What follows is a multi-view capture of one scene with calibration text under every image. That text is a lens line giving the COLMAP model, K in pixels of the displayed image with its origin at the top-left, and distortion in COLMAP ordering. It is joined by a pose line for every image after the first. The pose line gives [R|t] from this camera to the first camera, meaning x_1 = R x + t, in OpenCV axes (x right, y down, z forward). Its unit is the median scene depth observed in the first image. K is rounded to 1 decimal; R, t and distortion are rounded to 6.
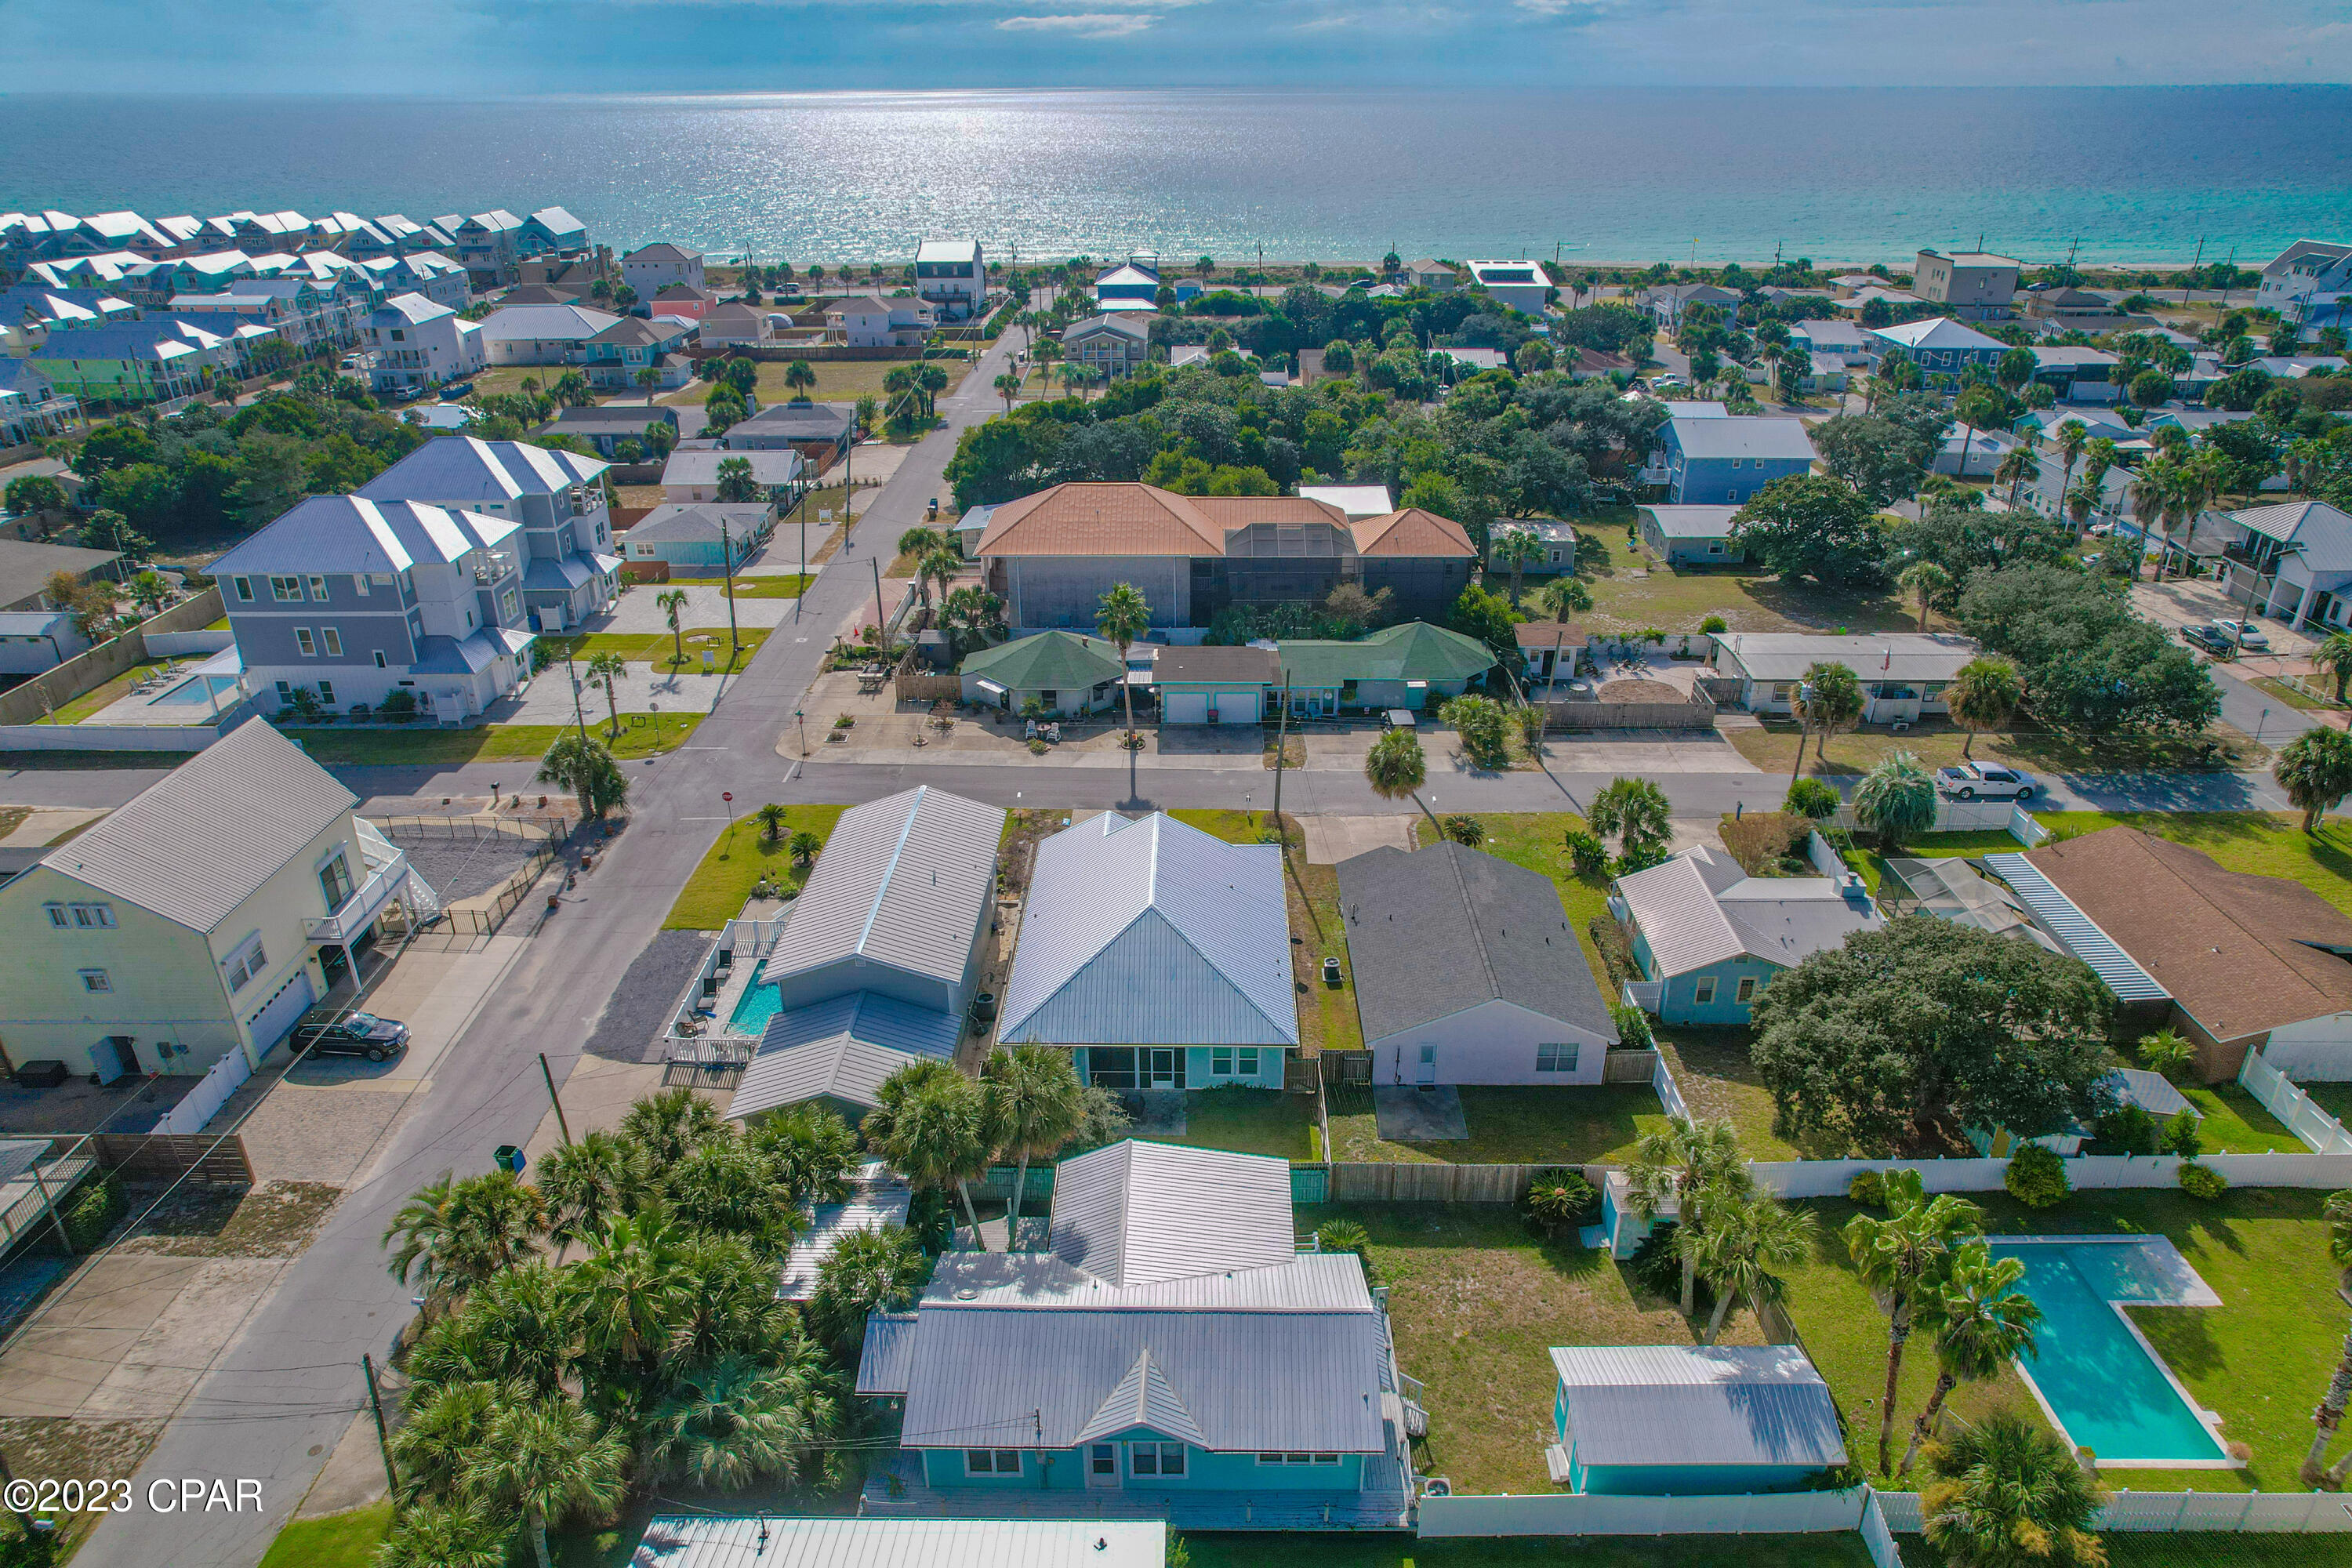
lens RADIAL K [[1499.7, 0, 1180.0], [0, 1499.7, 799.6], [0, 0, 1]] dist [-0.069494, 0.060720]
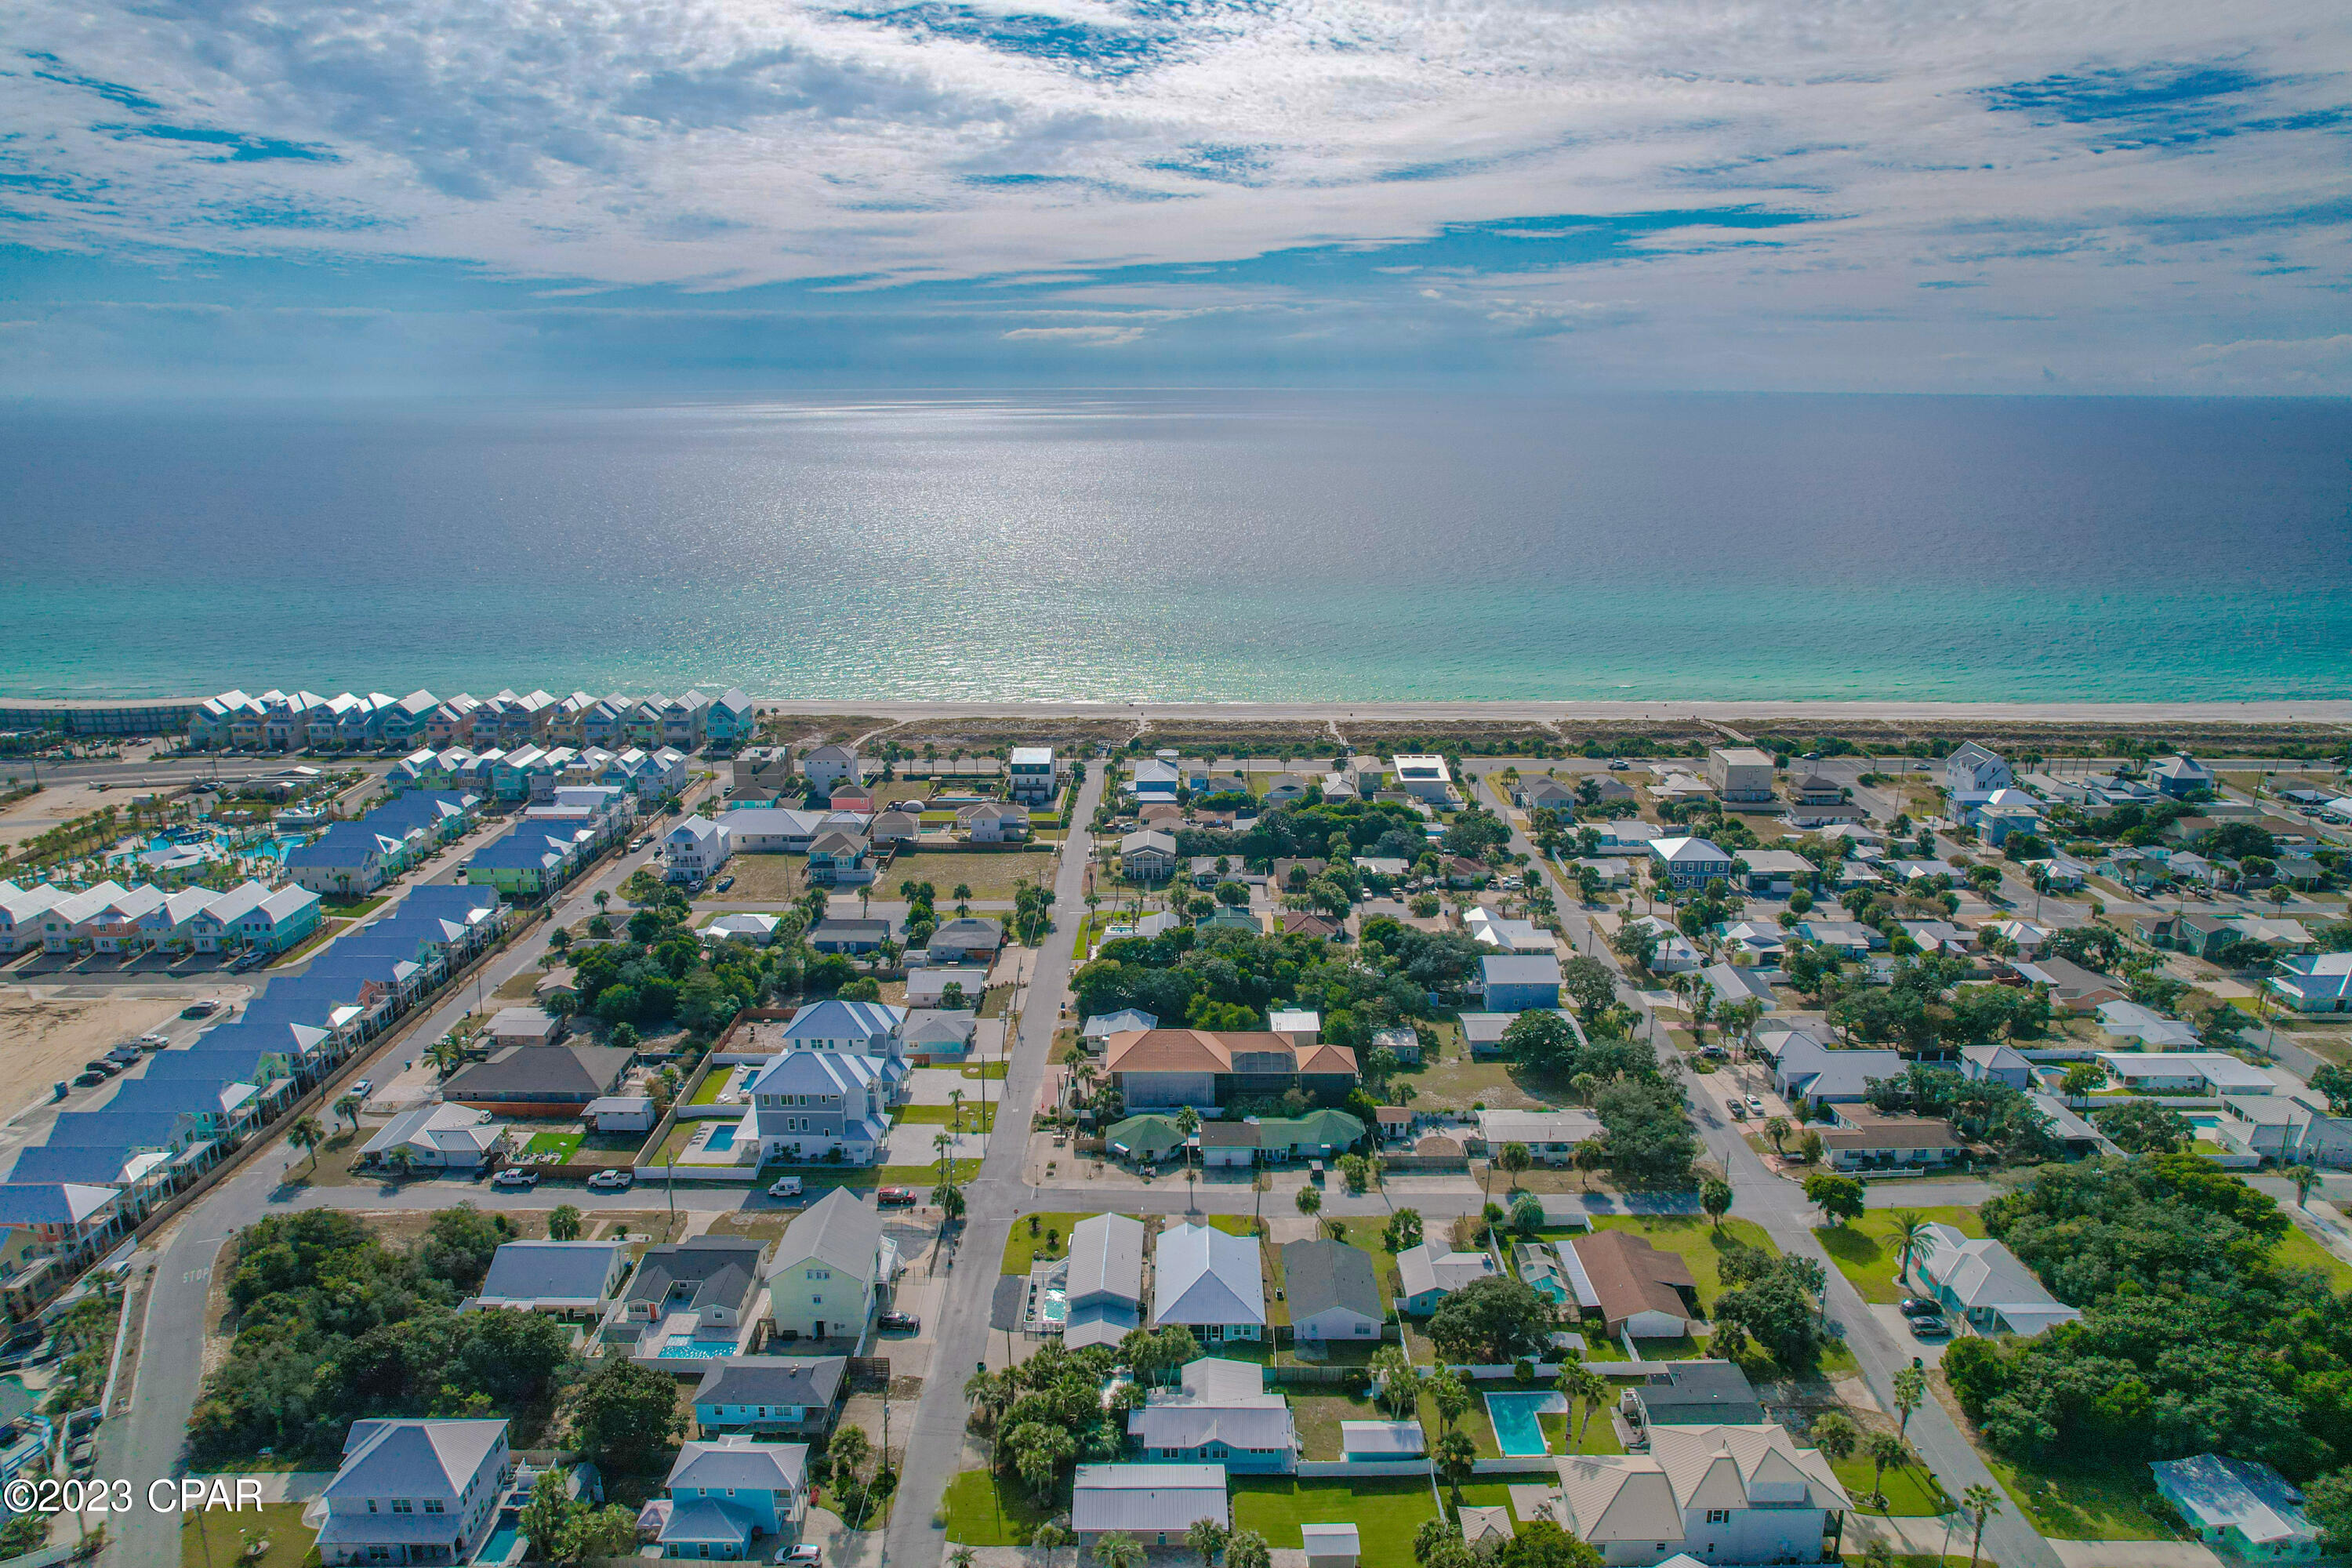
lens RADIAL K [[1506.2, 0, 1176.0], [0, 1506.2, 784.0], [0, 0, 1]] dist [-0.062780, 0.044051]
pose [[0.999993, 0.000442, 0.003739, -0.061518], [0.000265, 0.982324, -0.187189, -0.191461], [-0.003756, 0.187189, 0.982317, -1.217362]]
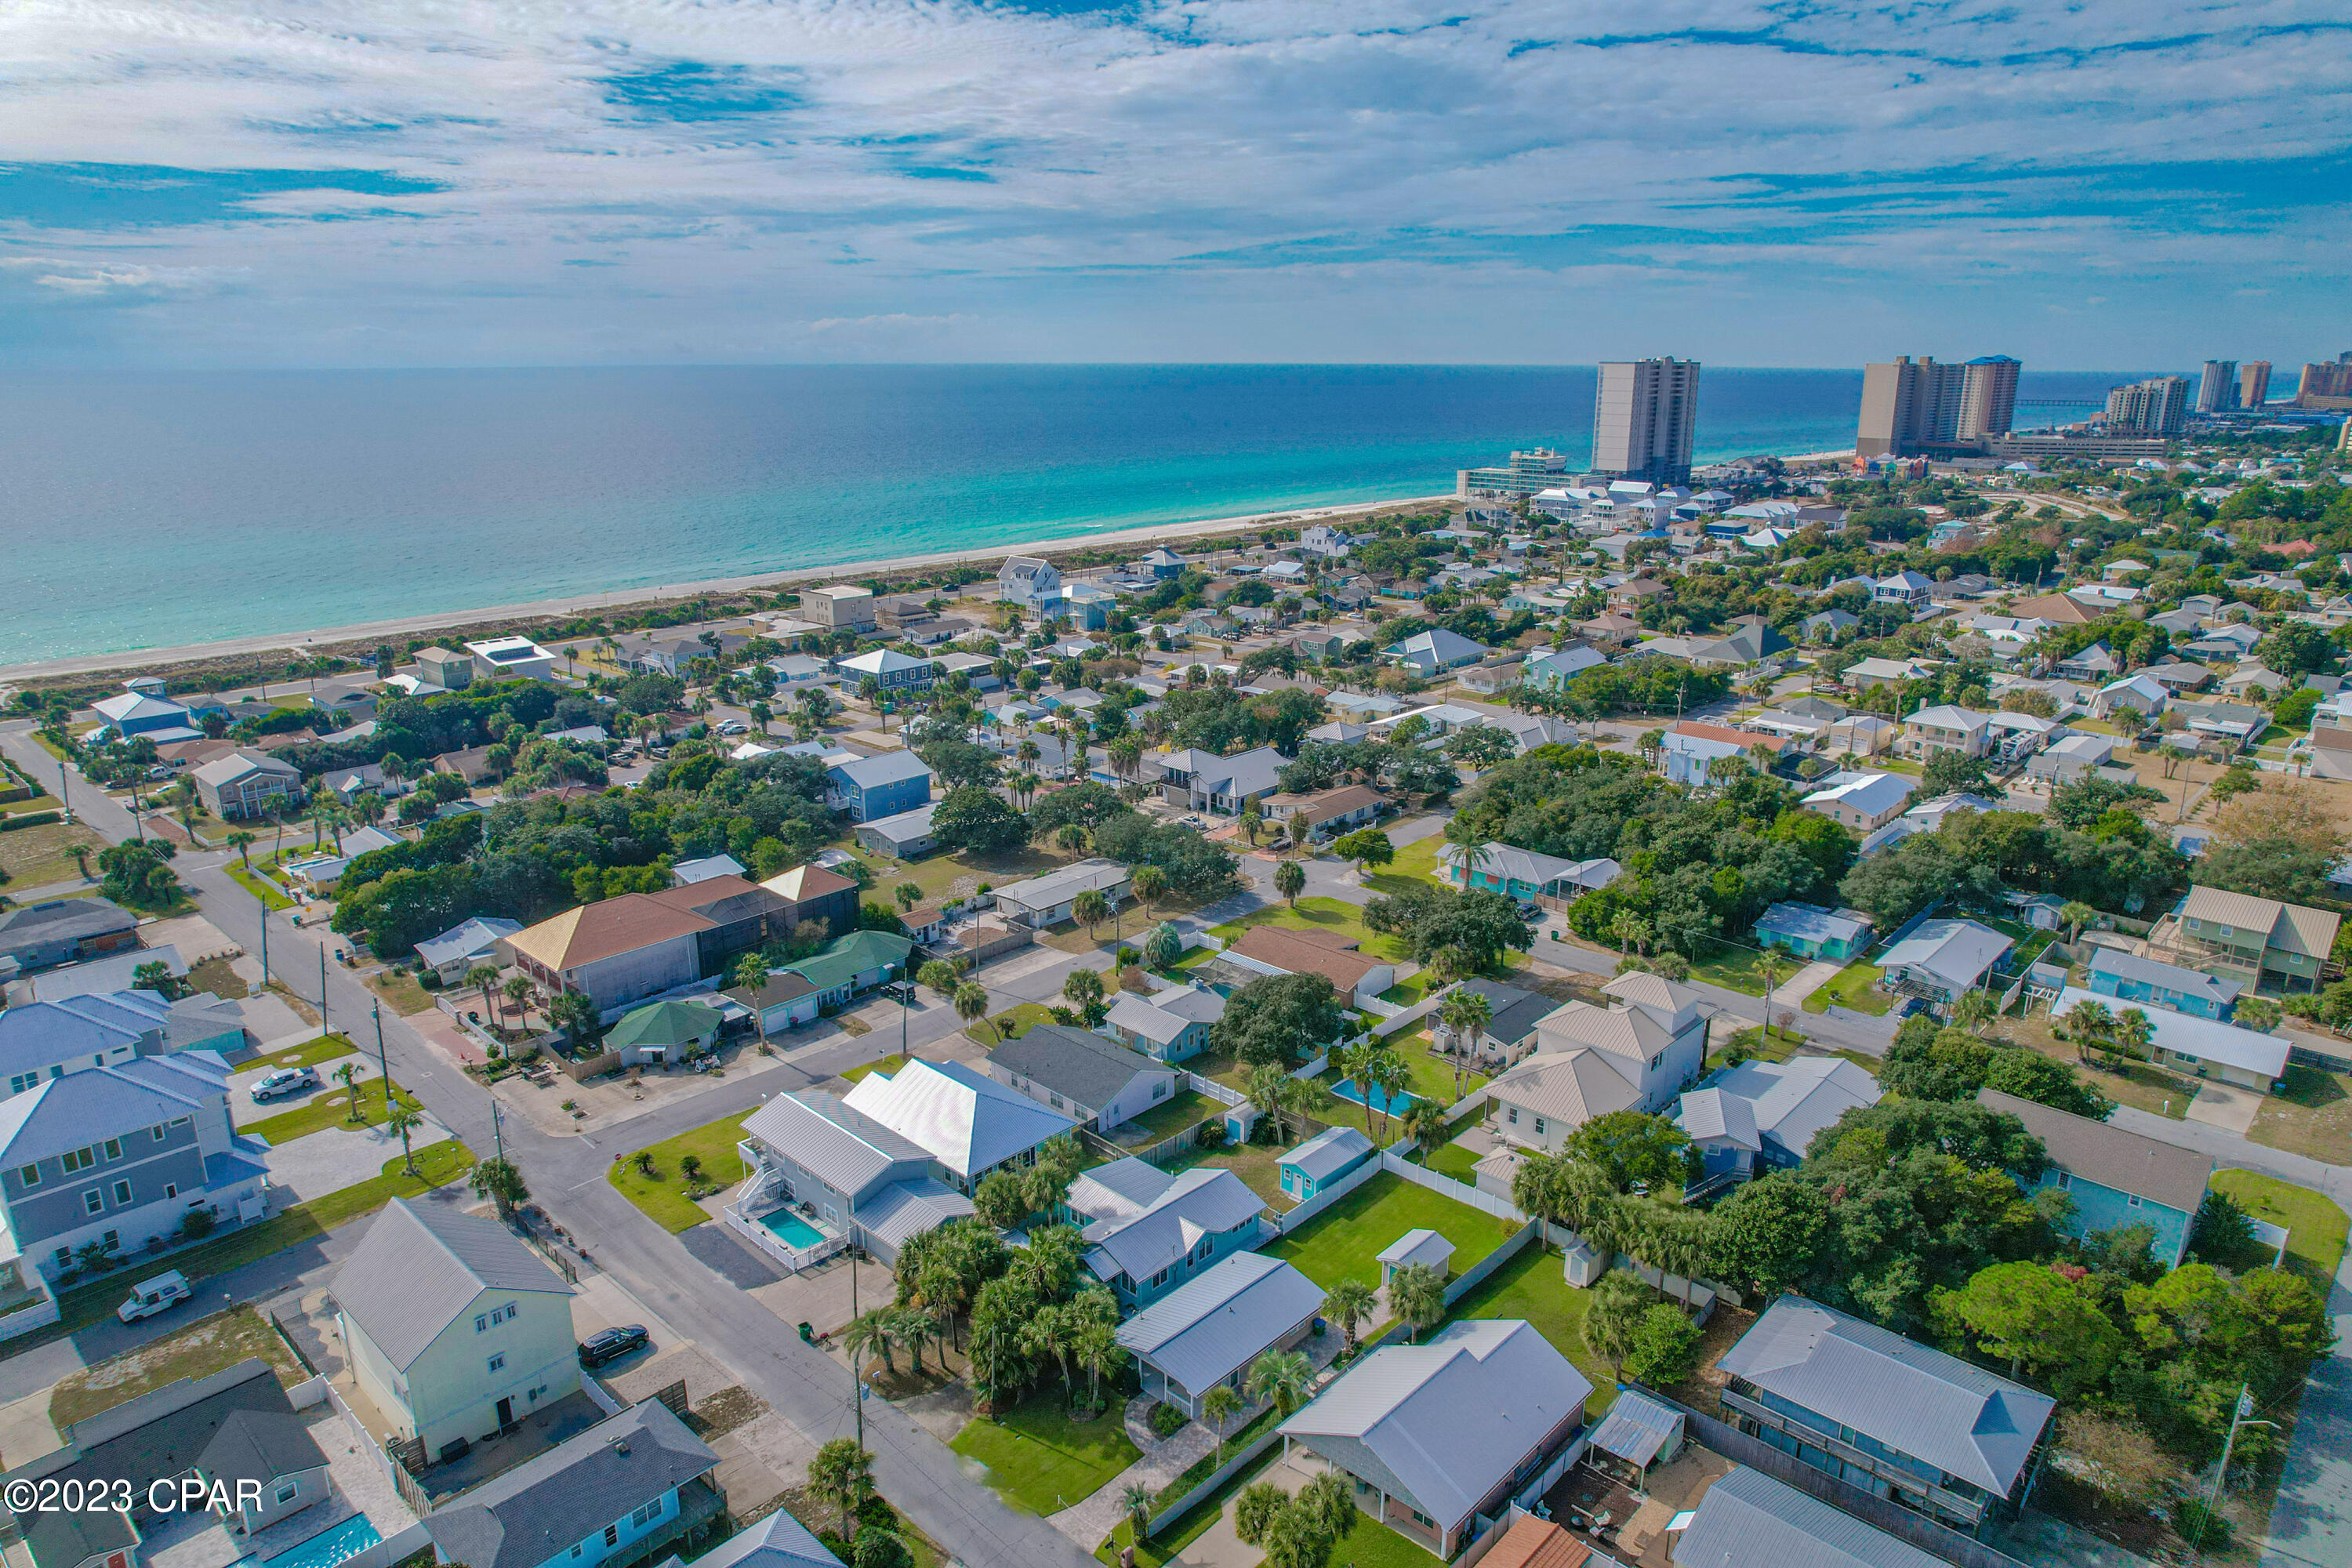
lens RADIAL K [[1499.7, 0, 1180.0], [0, 1499.7, 799.6], [0, 0, 1]] dist [-0.069494, 0.060720]
pose [[0.677139, -0.205104, 0.706693, -0.797886], [0.318957, 0.947272, -0.030690, -0.102961], [-0.663136, 0.246186, 0.706854, -0.455521]]
